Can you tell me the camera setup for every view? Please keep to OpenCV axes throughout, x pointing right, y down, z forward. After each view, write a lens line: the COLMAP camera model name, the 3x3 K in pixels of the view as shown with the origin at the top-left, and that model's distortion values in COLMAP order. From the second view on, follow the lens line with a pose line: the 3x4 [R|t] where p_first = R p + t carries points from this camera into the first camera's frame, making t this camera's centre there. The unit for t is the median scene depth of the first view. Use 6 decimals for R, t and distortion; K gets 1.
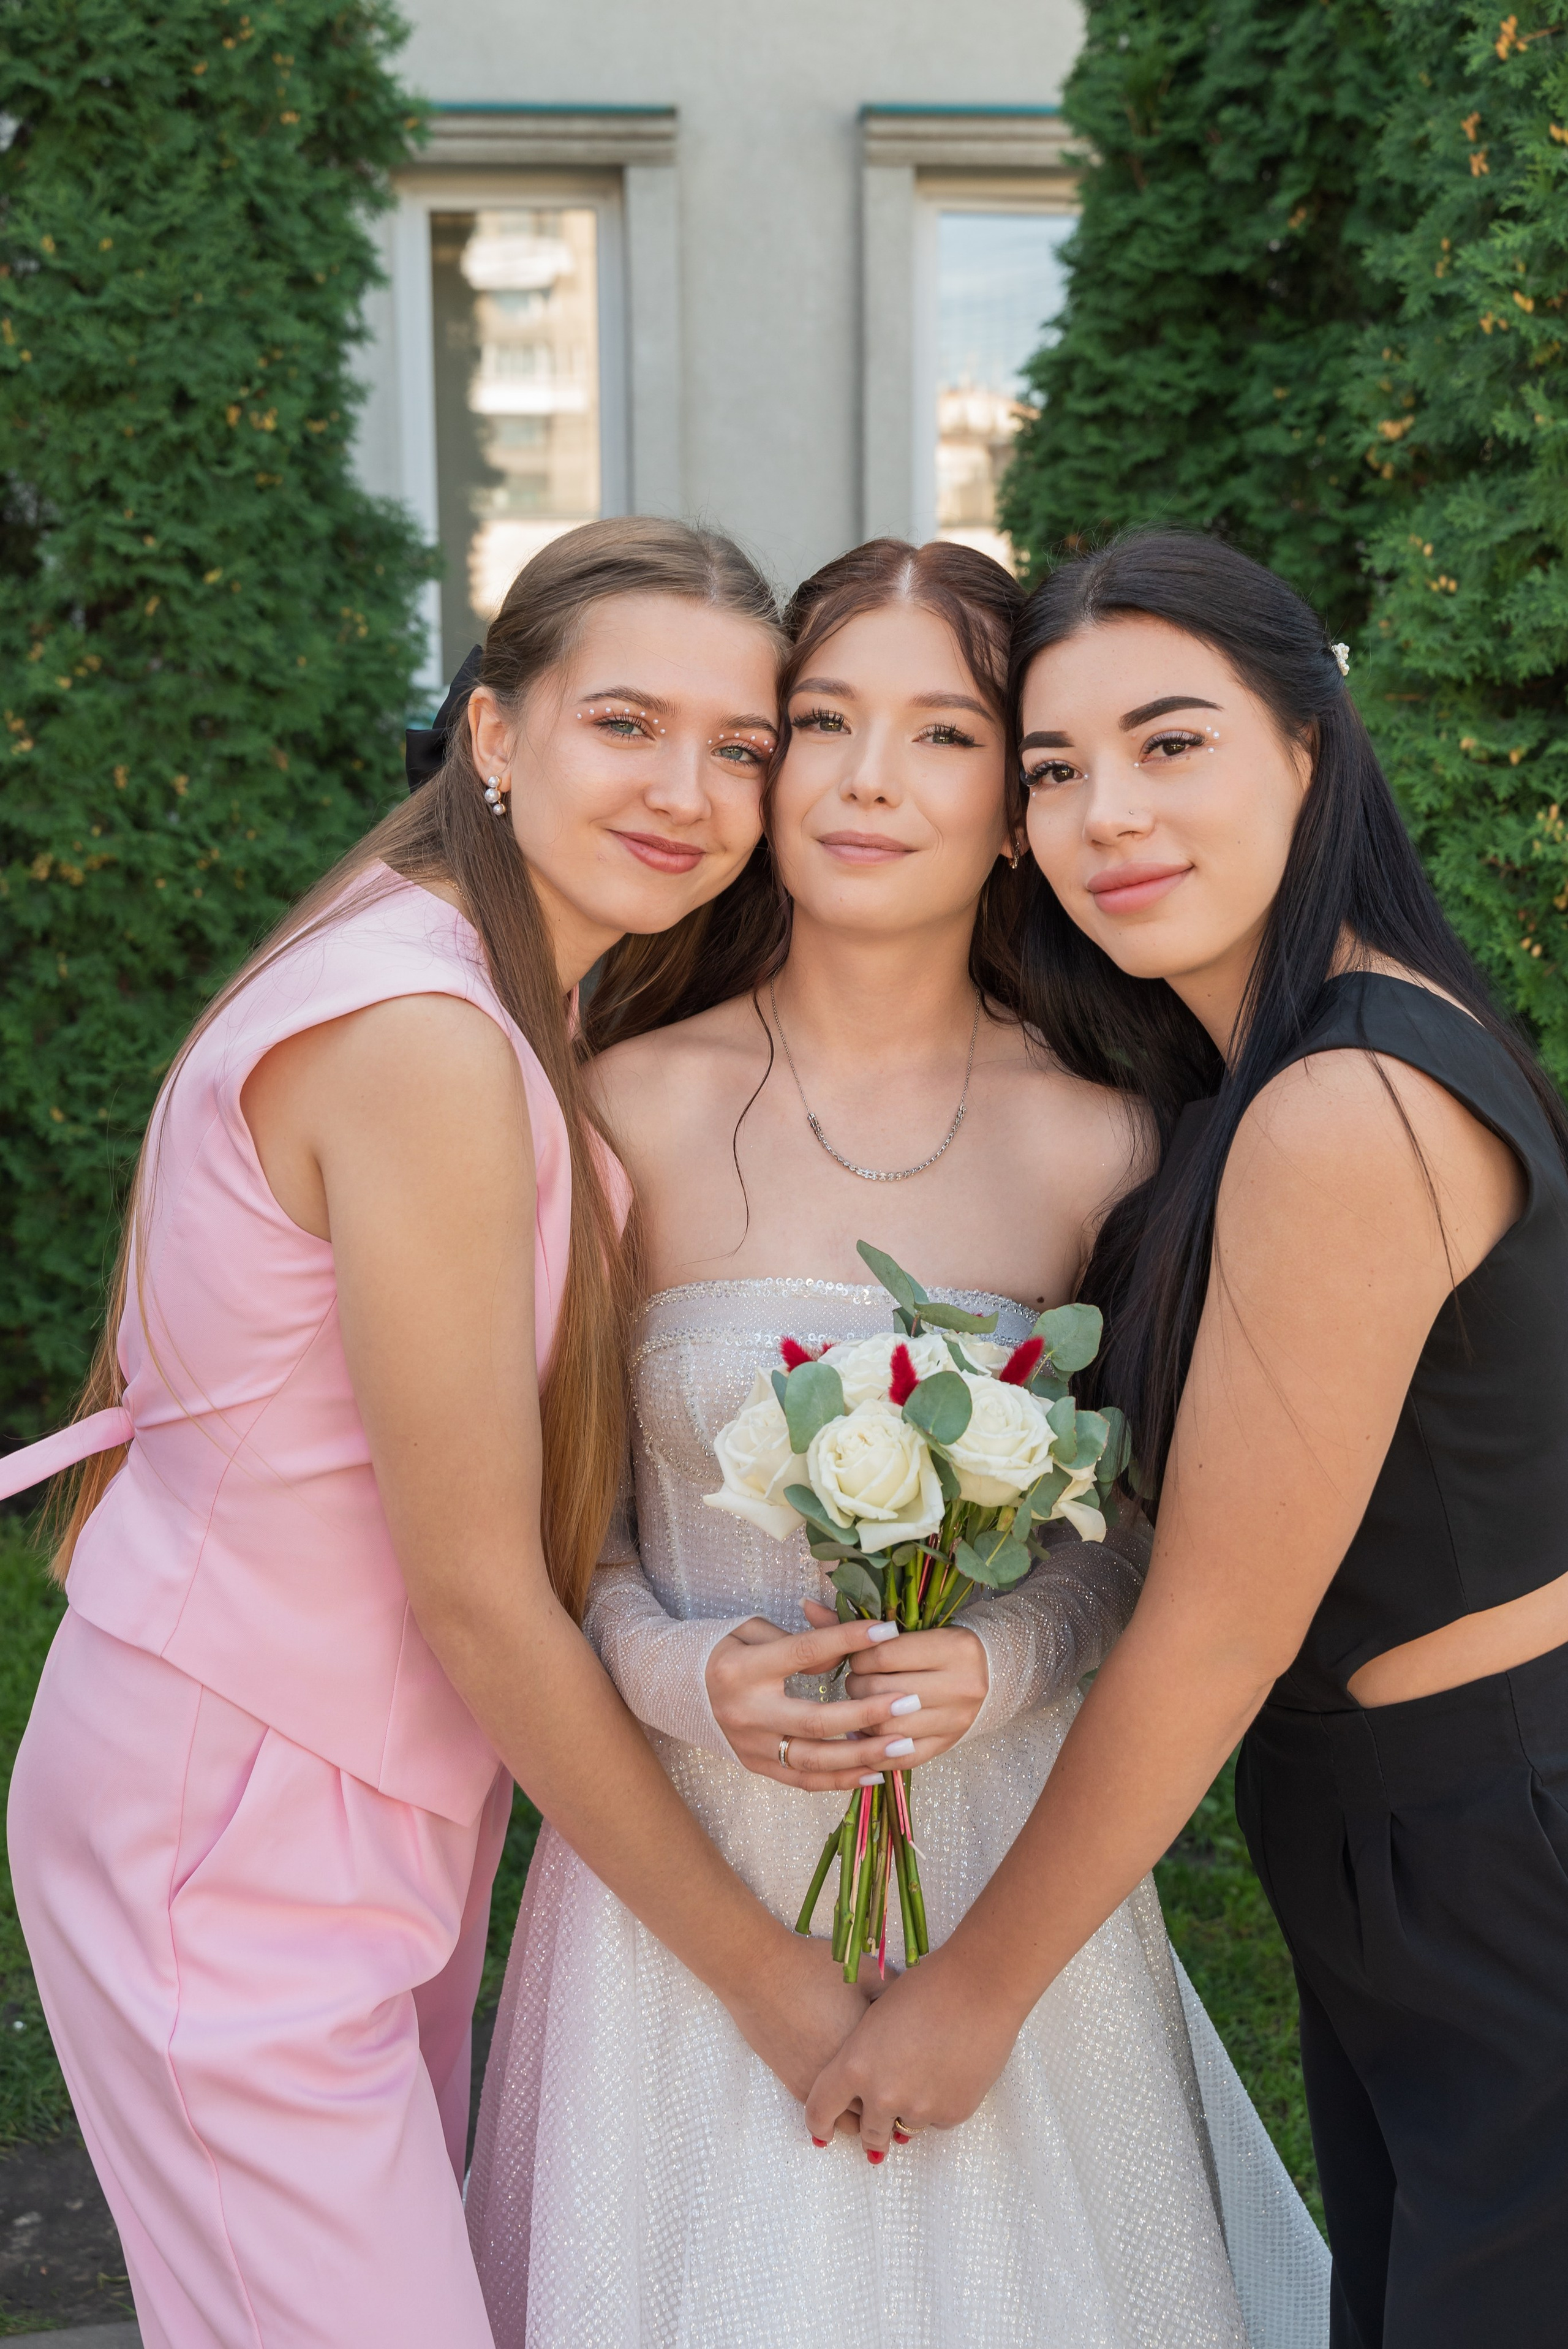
lens RADIAL K [[2784.9, 0, 771.1], [0, 2784.9, 1136.8], [0, 0, 1]] dist [0.004092, 0.003149]
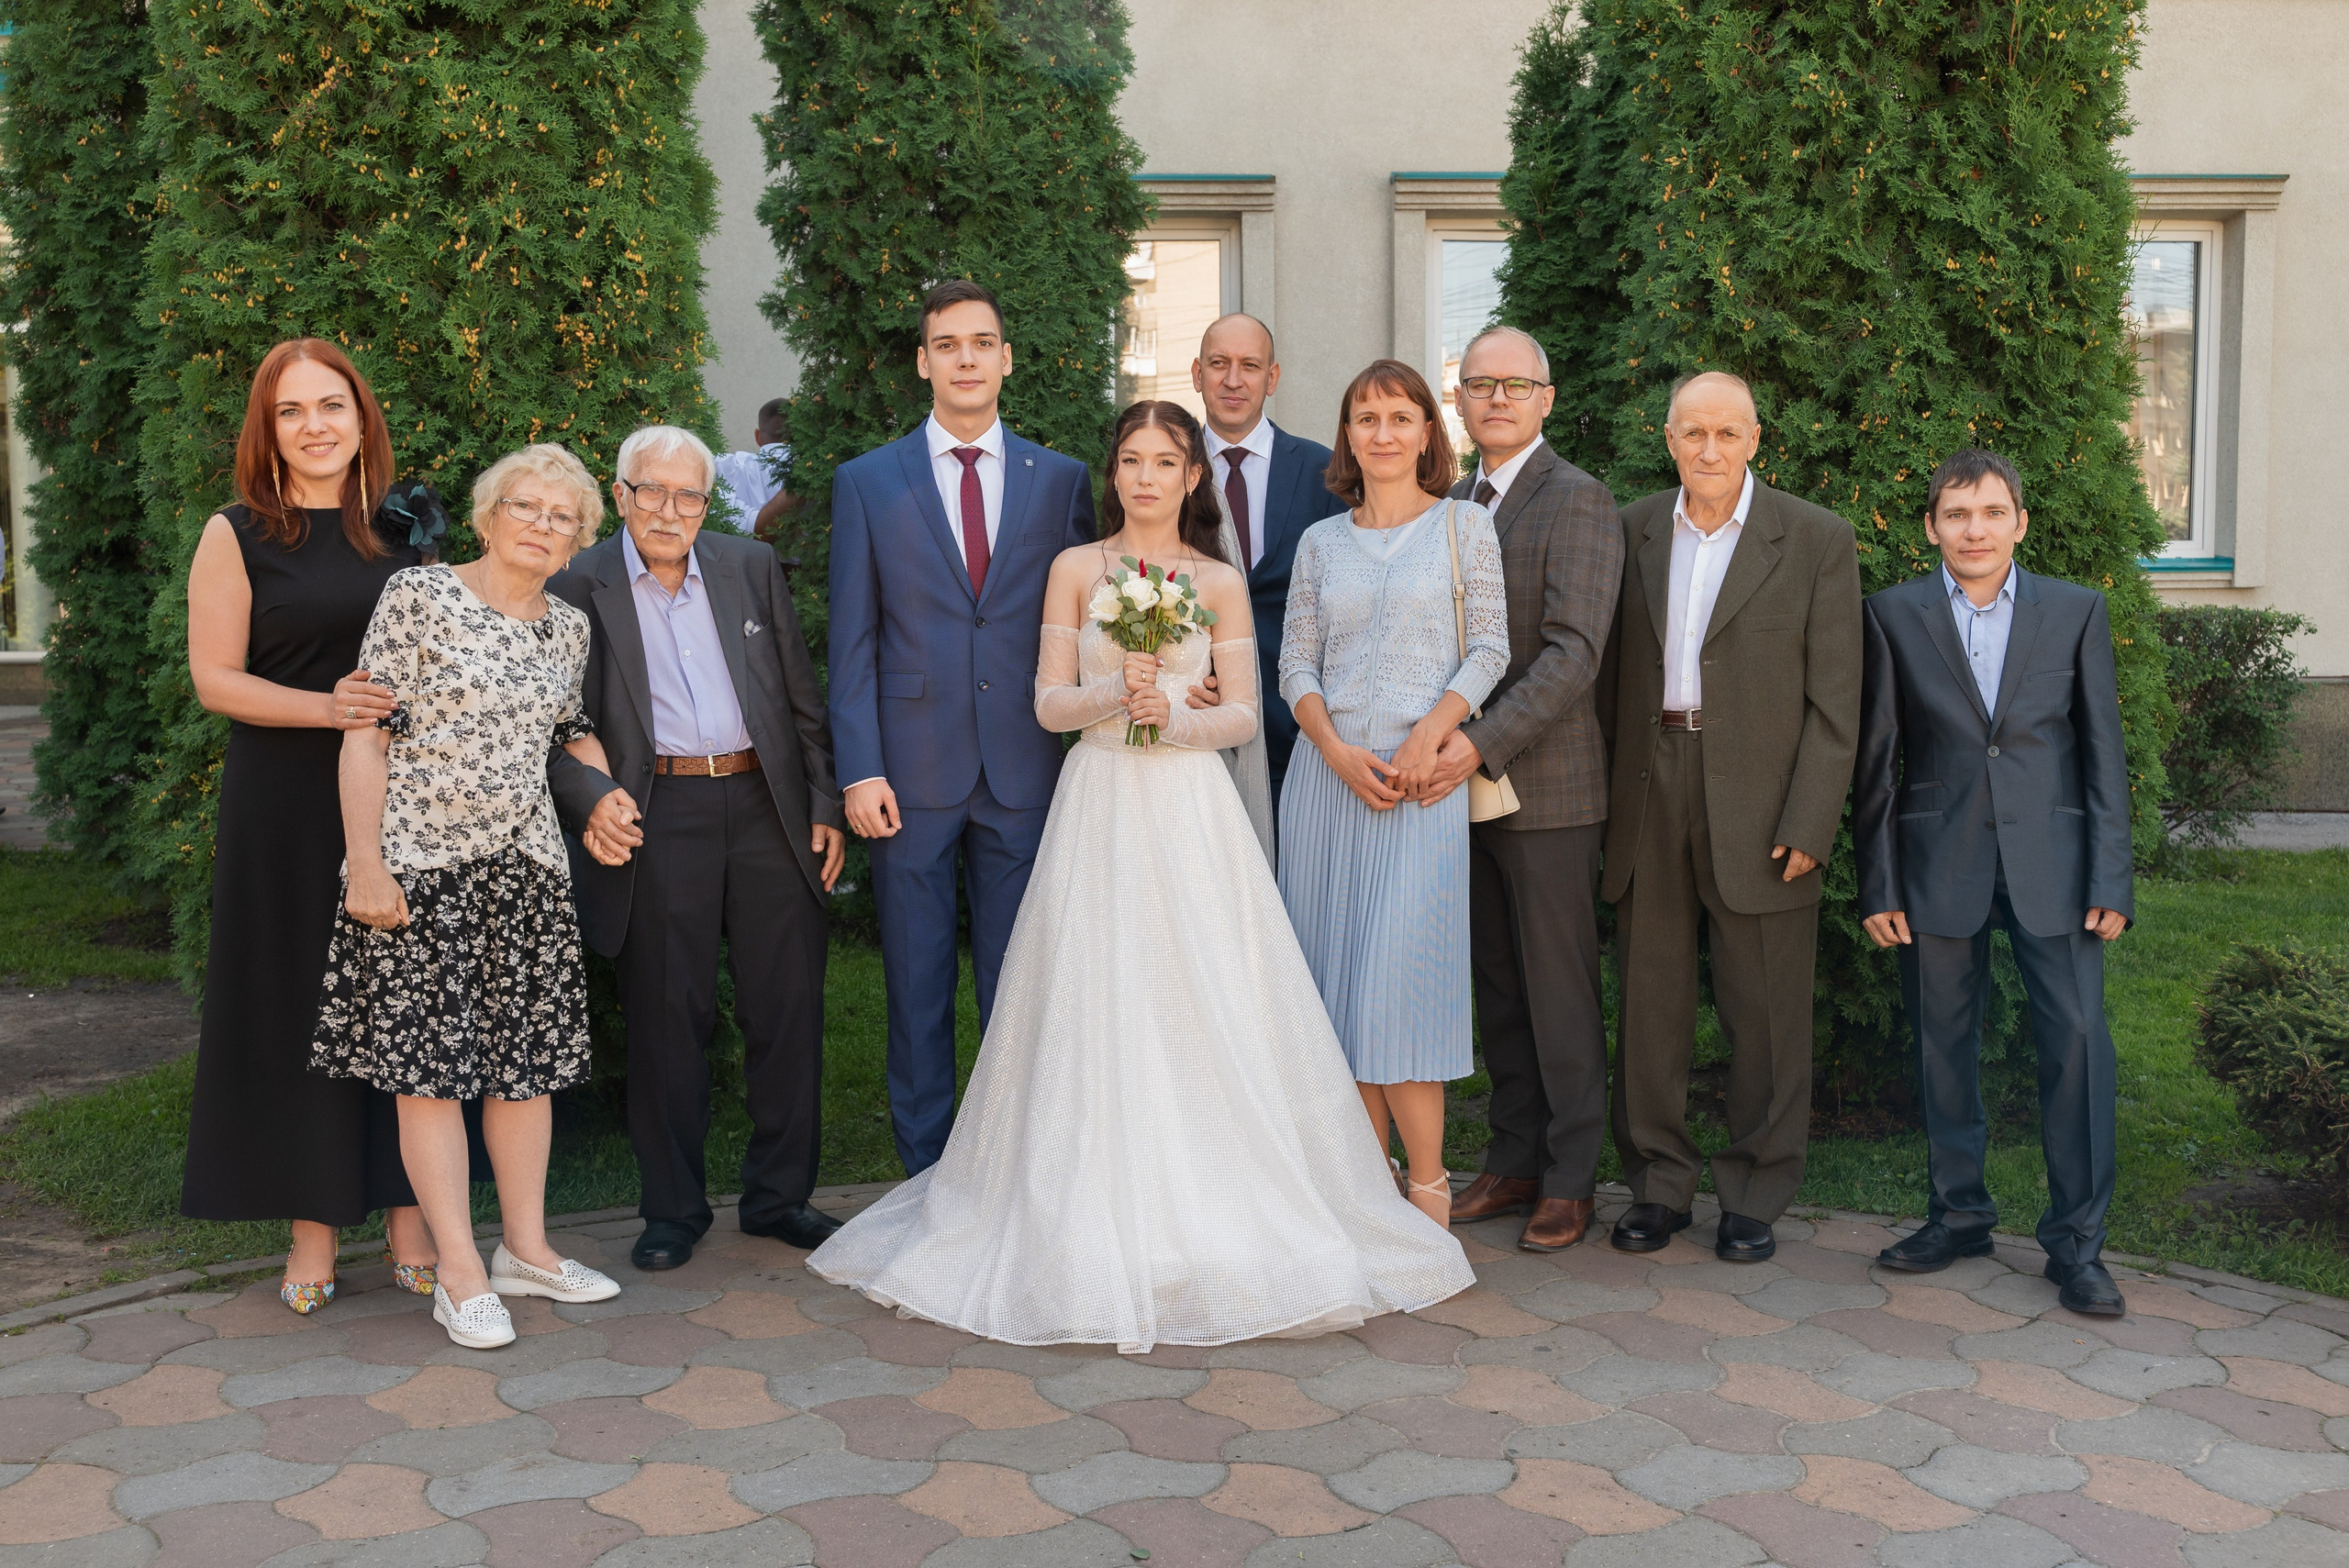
lens RADIAL K [[2340.6, 0, 1214.7], [0, 2340.6, 793.5], [0, 0, 1]] dist [0.000217, -0.004562]
pose [[0.998999, 0.004777, -0.044485, -0.014050], [-0.008270, 0.996866, -0.078679, 0.163232], [0.043970, 0.078968, 0.995907, -0.576785]]
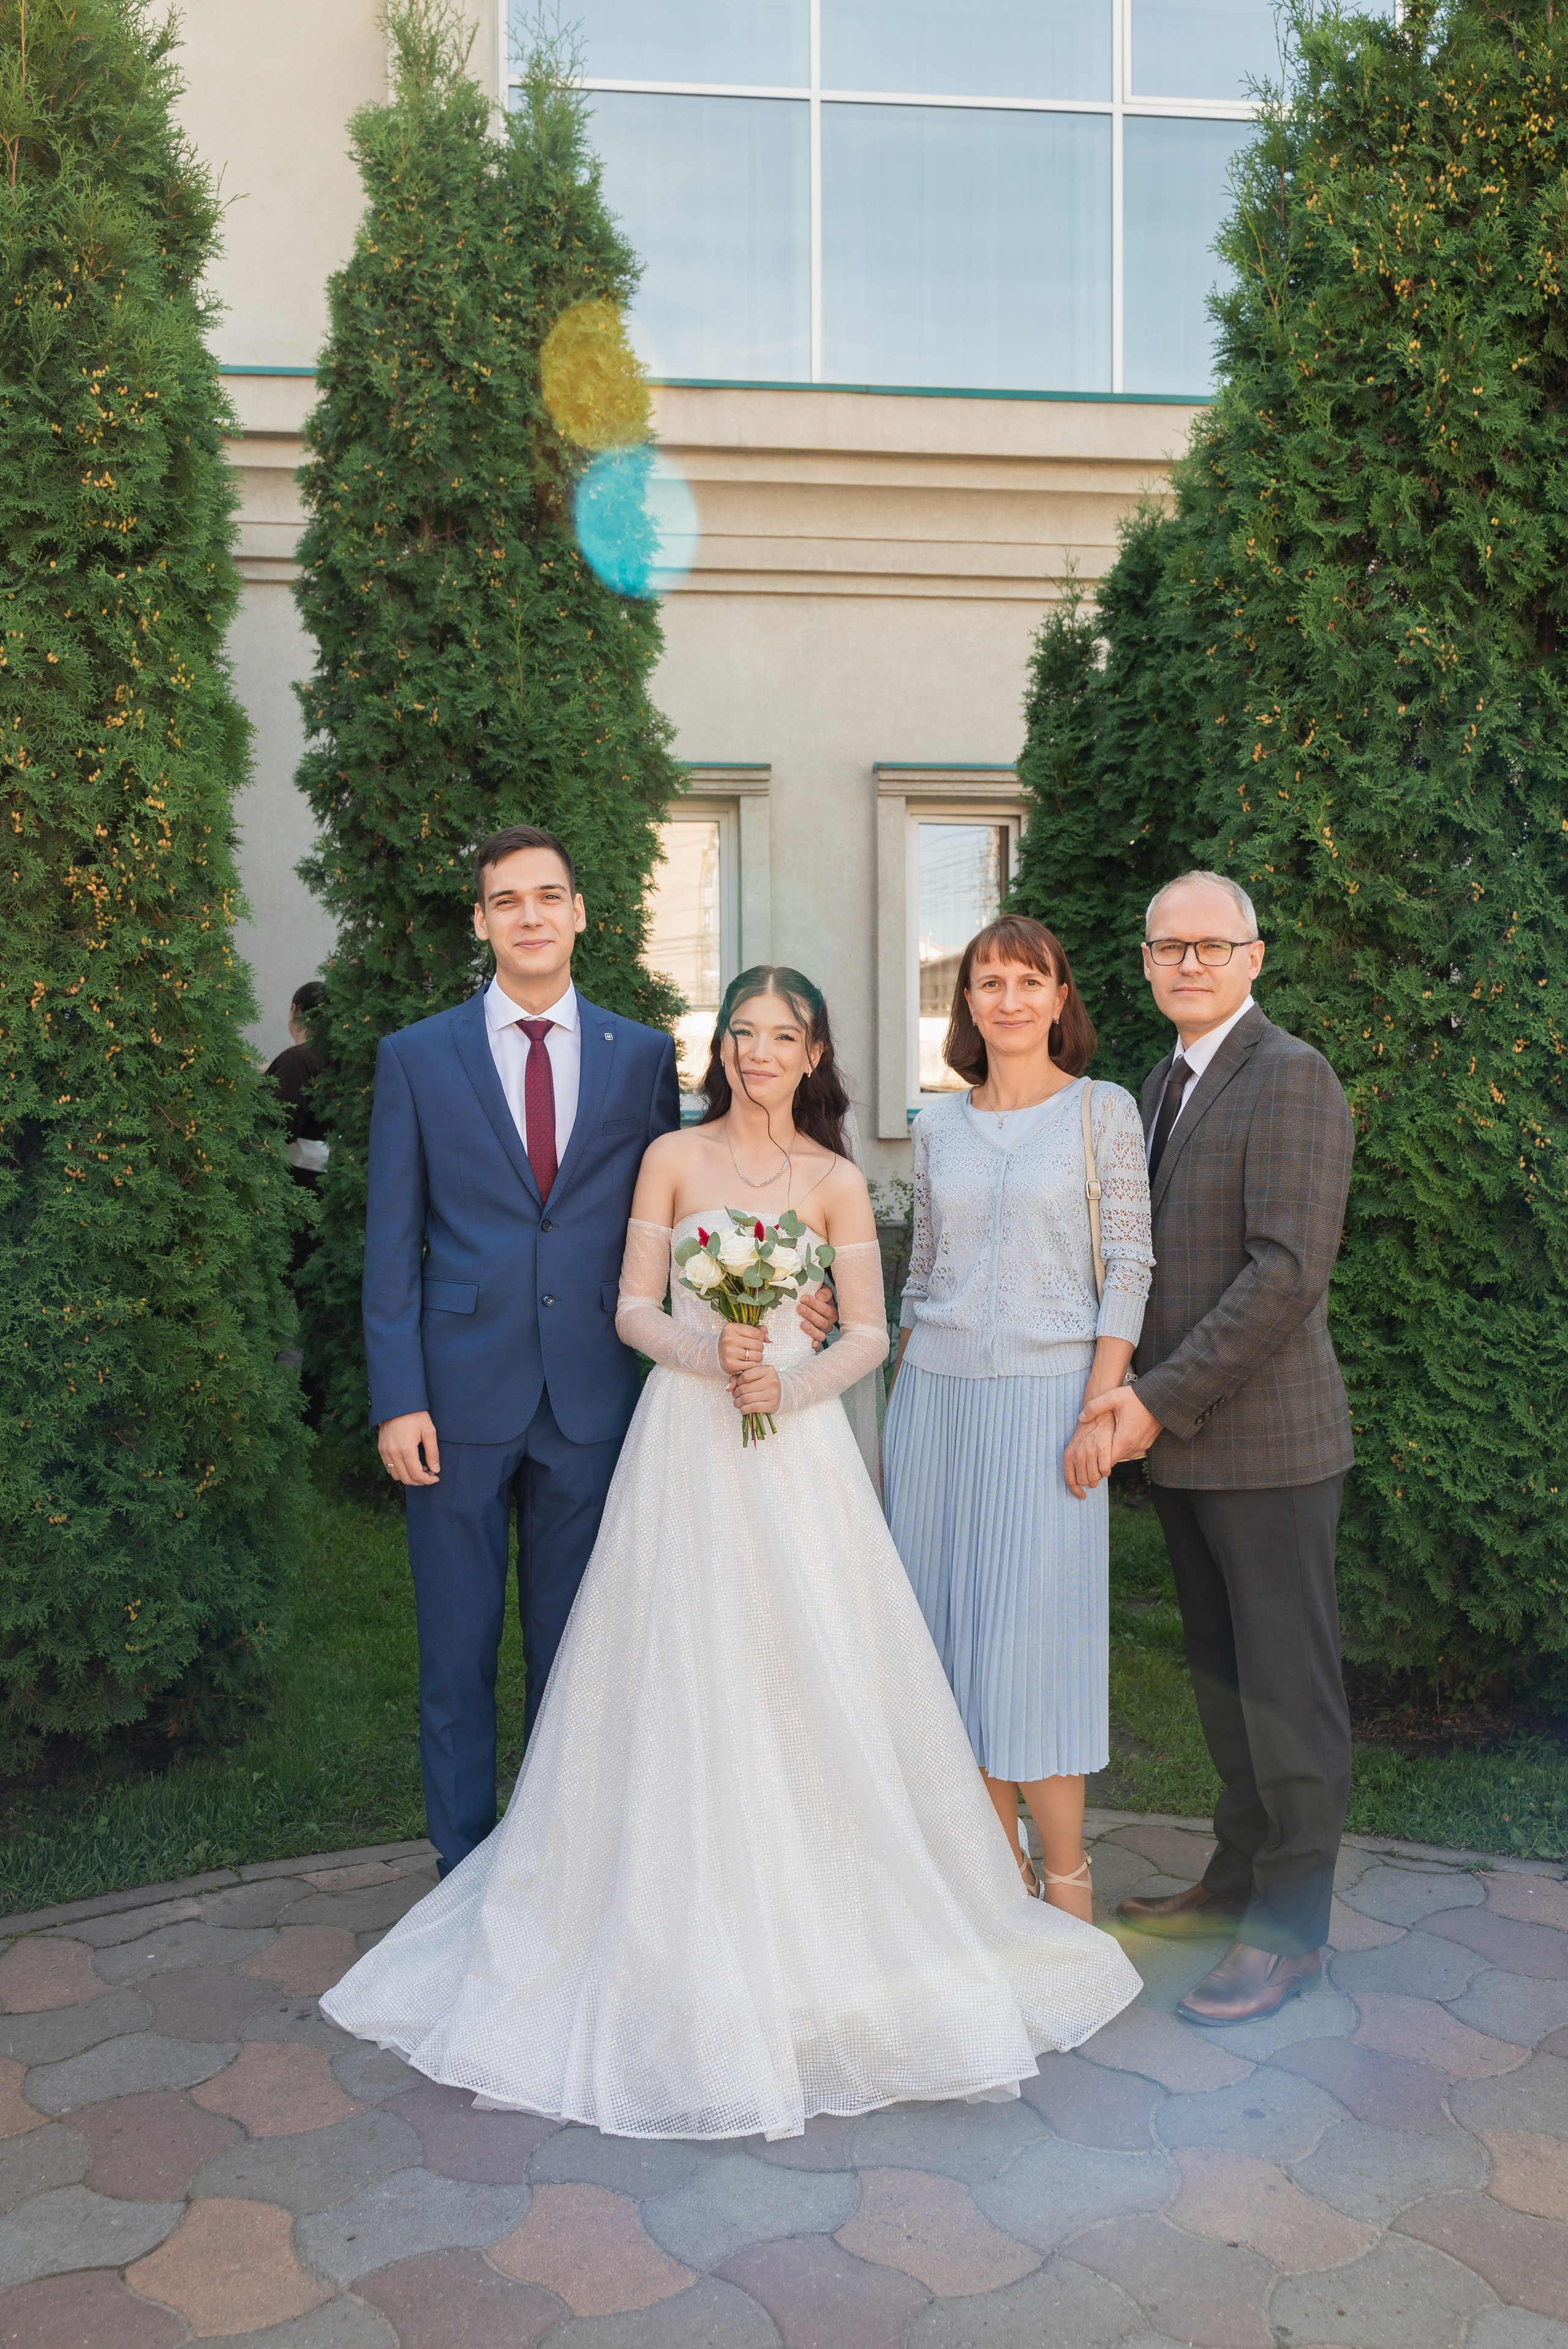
lens RADIAL K [[1901.0, 0, 786.6], [0, 1901.0, 1164.9], [0, 0, 1]] dist [0.001688, -0.001649]
pose [[0.999856, -0.000587, 0.016965, -0.086544], [0.002961, 0.990117, -0.140212, 0.089591], [-0.016715, 0.140242, 0.989976, -0.282208]]
